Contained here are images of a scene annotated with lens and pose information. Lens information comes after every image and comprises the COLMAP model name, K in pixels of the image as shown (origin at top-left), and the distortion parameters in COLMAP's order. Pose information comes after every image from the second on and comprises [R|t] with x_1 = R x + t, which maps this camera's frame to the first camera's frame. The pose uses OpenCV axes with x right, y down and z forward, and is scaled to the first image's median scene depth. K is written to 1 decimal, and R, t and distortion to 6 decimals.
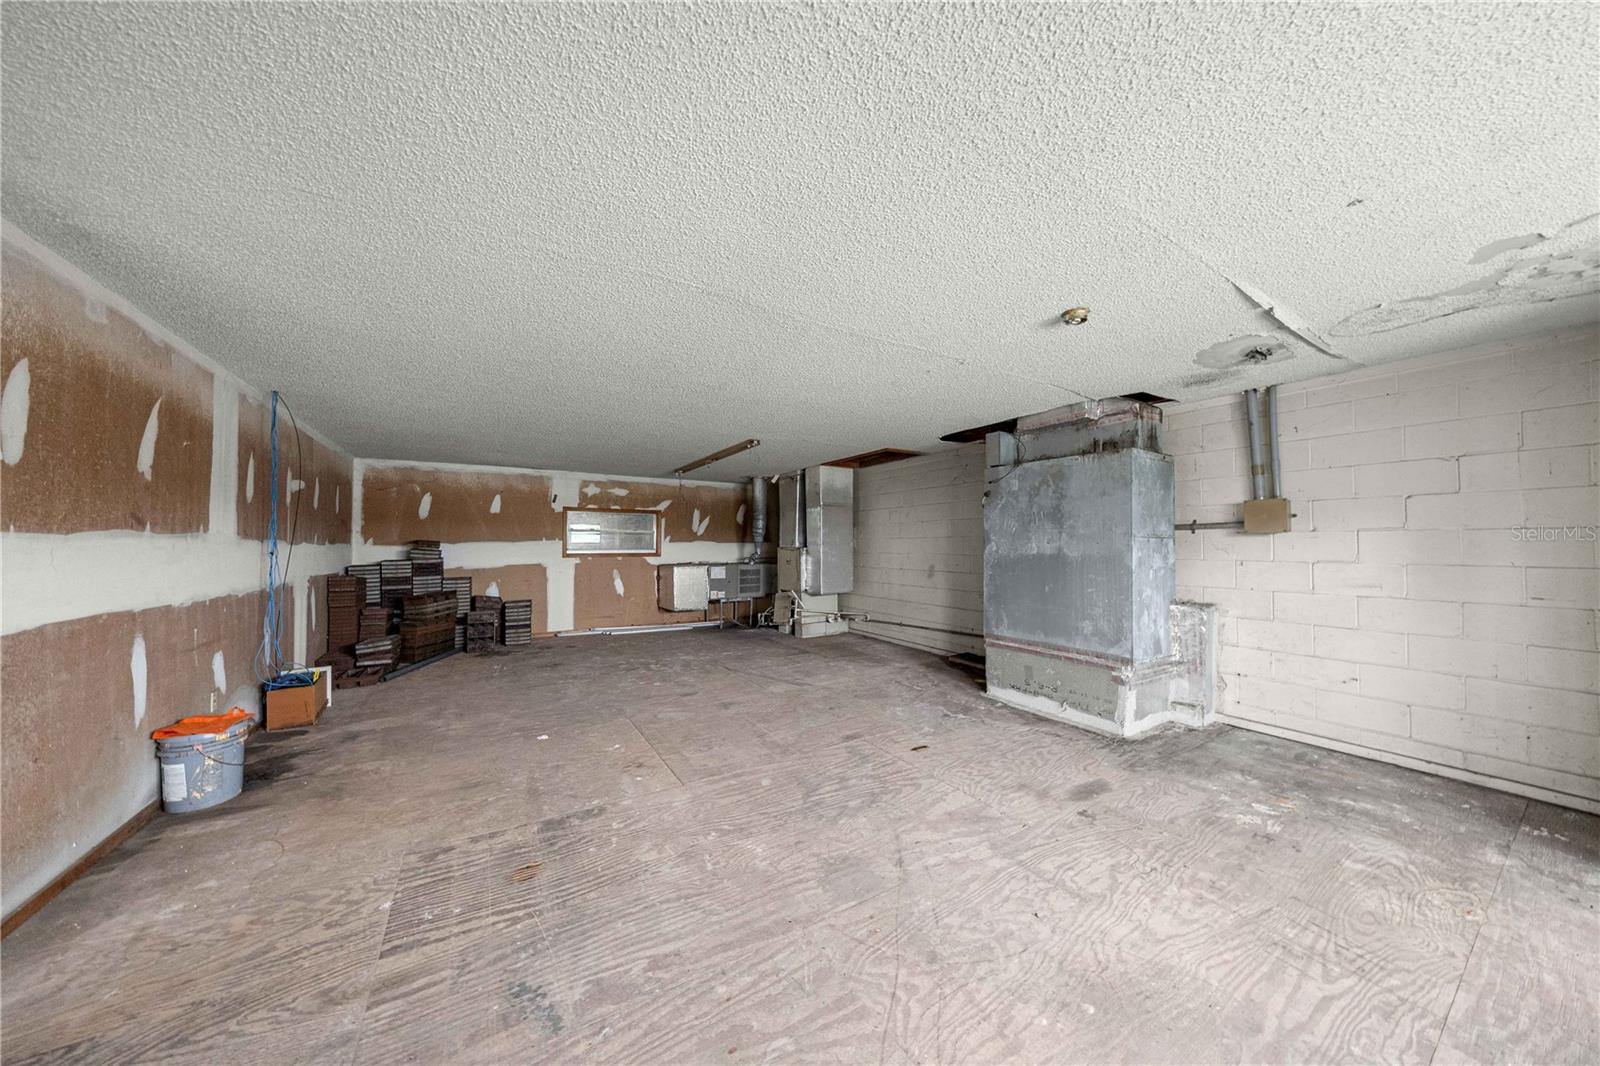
lens RADIAL K [[507.7, 0, 794.8], [0, 507.7, 535.0], [0, 0, 1]] dist [0.000471, 0.000008]
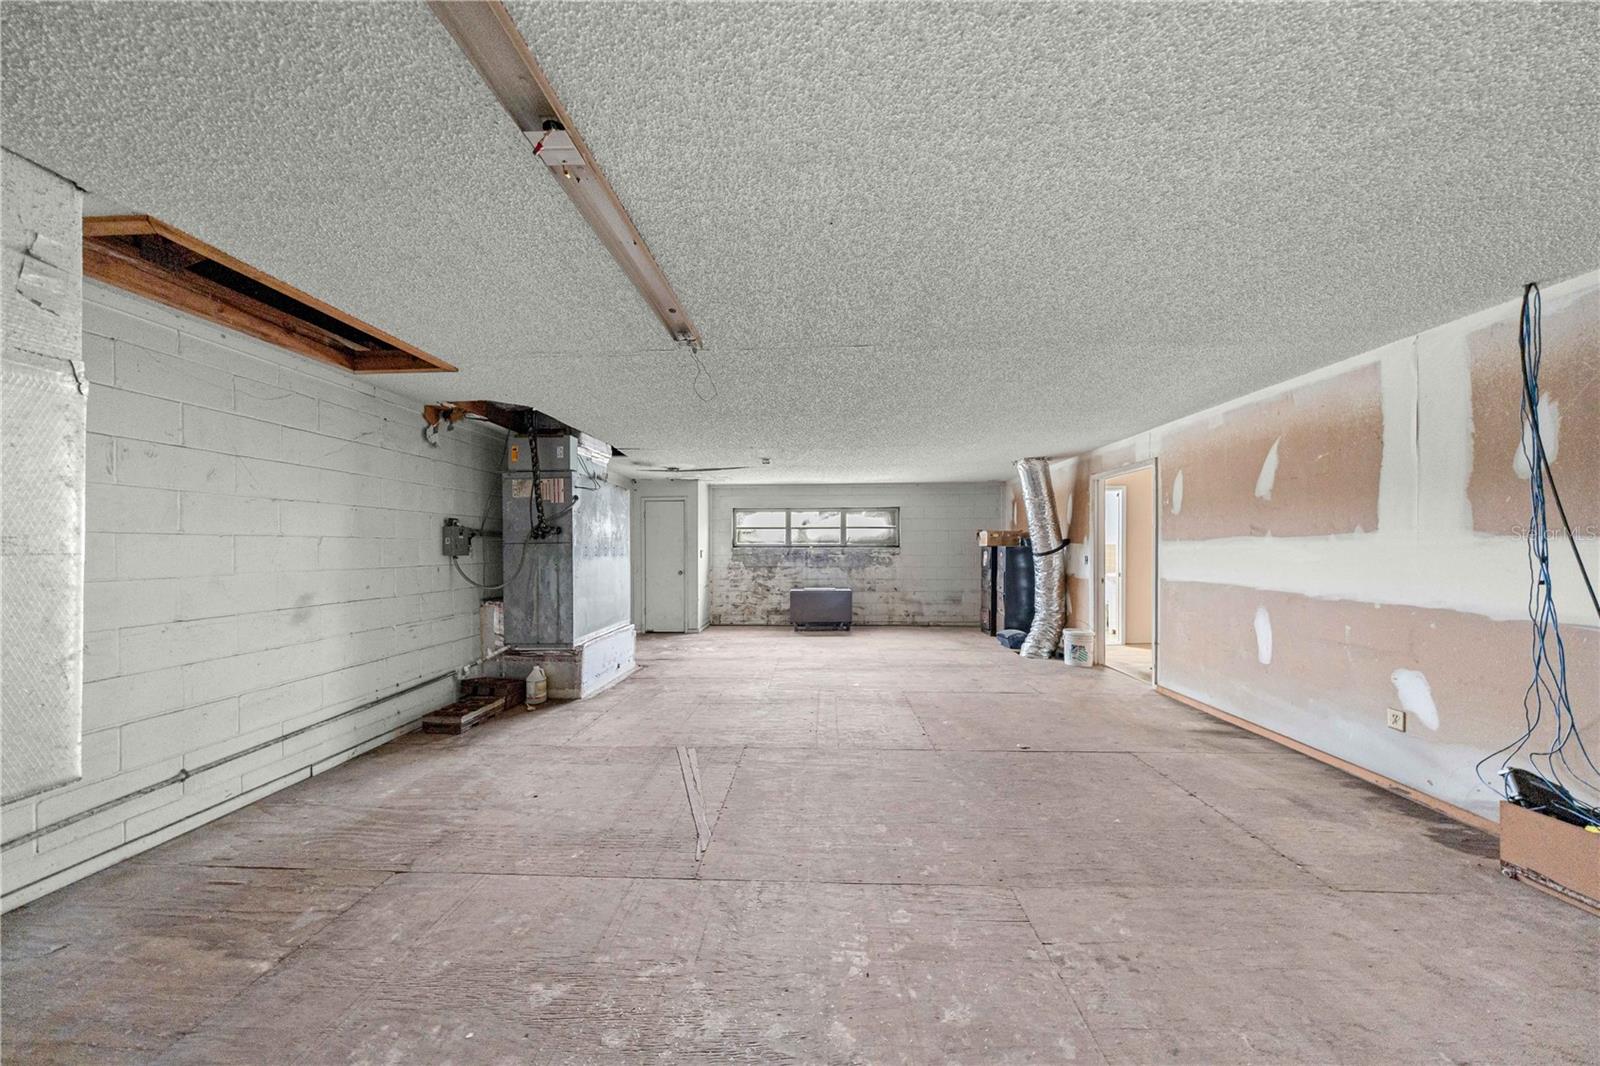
lens RADIAL K [[472.4, 0, 800.2], [0, 472.4, 542.4], [0, 0, 1]] dist [-0.000261, -0.000007]
pose [[-0.826748, 0.006733, 0.562531, -0.370971], [-0.006506, 0.999747, -0.021527, 0.018004], [-0.562534, -0.021457, -0.826496, 1.141491]]
